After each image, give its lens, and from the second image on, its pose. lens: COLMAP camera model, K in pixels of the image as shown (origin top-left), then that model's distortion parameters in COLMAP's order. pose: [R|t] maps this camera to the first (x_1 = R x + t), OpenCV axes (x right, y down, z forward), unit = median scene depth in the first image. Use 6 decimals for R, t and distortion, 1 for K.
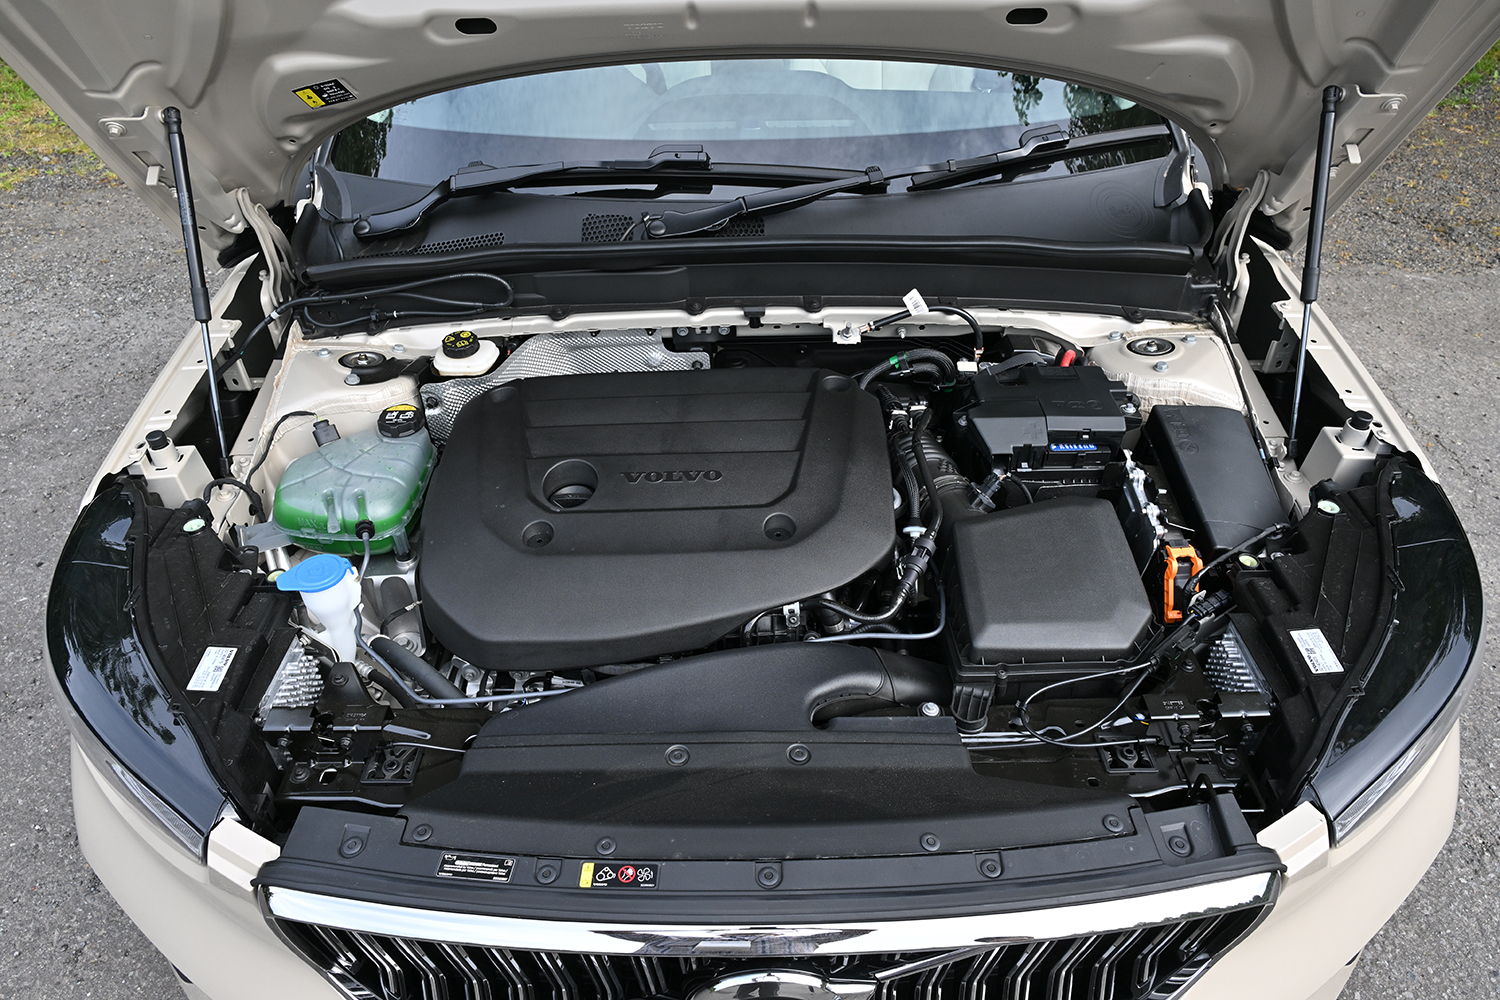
lens RADIAL K [[1033.1, 0, 750.0], [0, 1033.1, 500.0], [0, 0, 1]] dist [-0.012390, -0.000018]
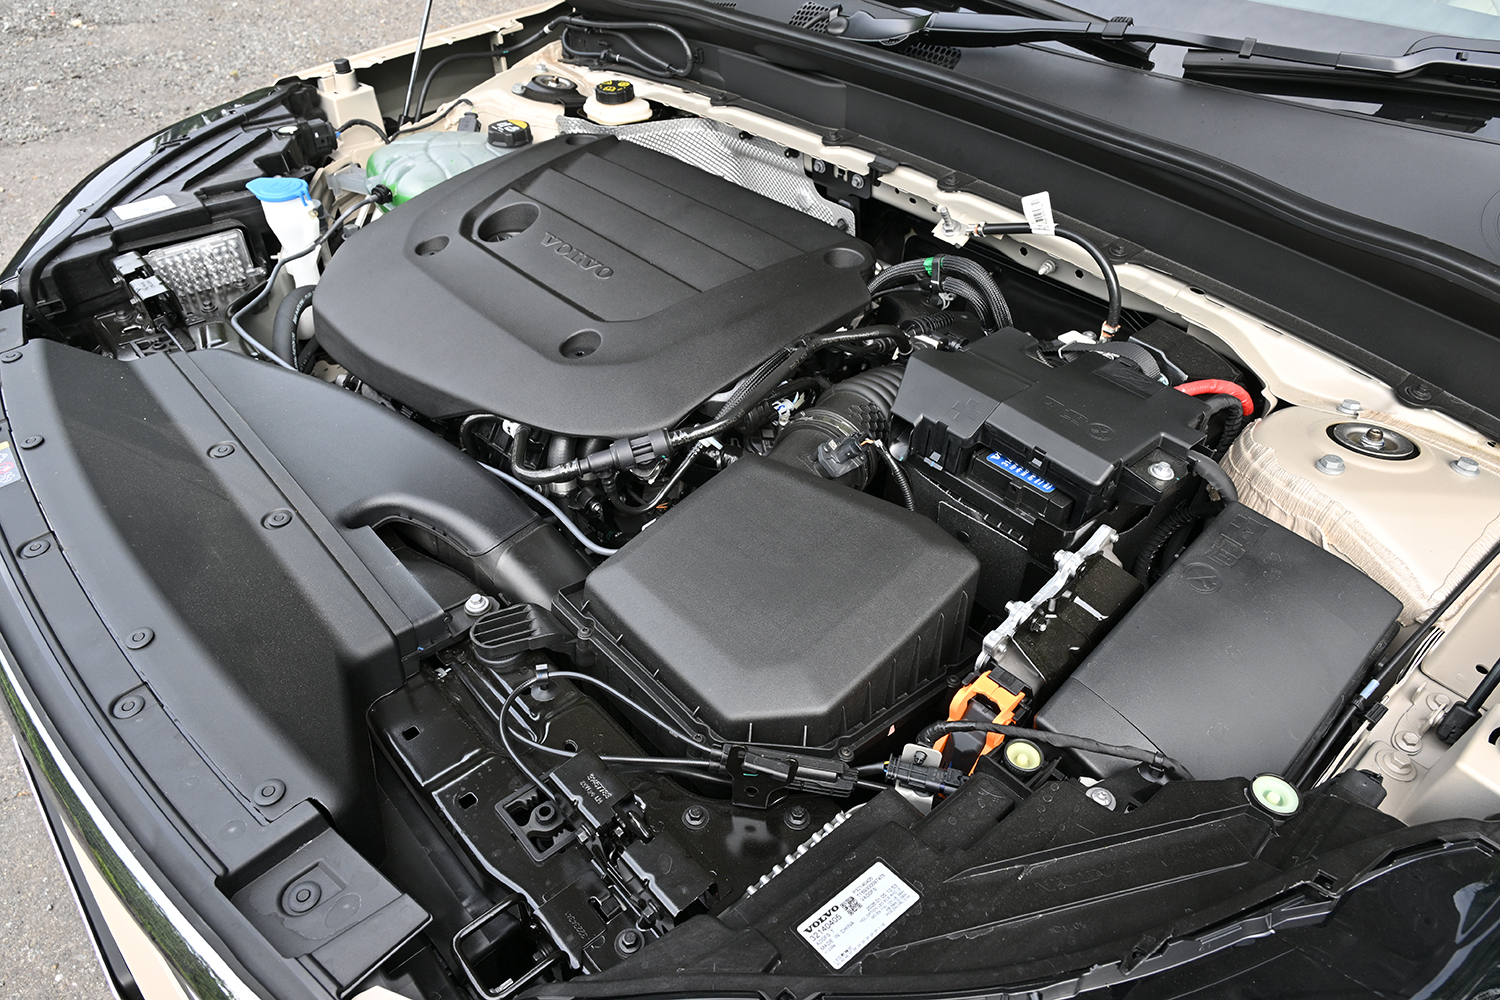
lens RADIAL K [[1033.1, 0, 750.0], [0, 1033.1, 500.0], [0, 0, 1]] dist [-0.012390, -0.000018]
pose [[0.645617, 0.489623, -0.586044, 0.510745], [-0.485146, 0.855625, 0.180387, -0.062021], [0.589755, 0.167856, 0.789945, 0.393208]]
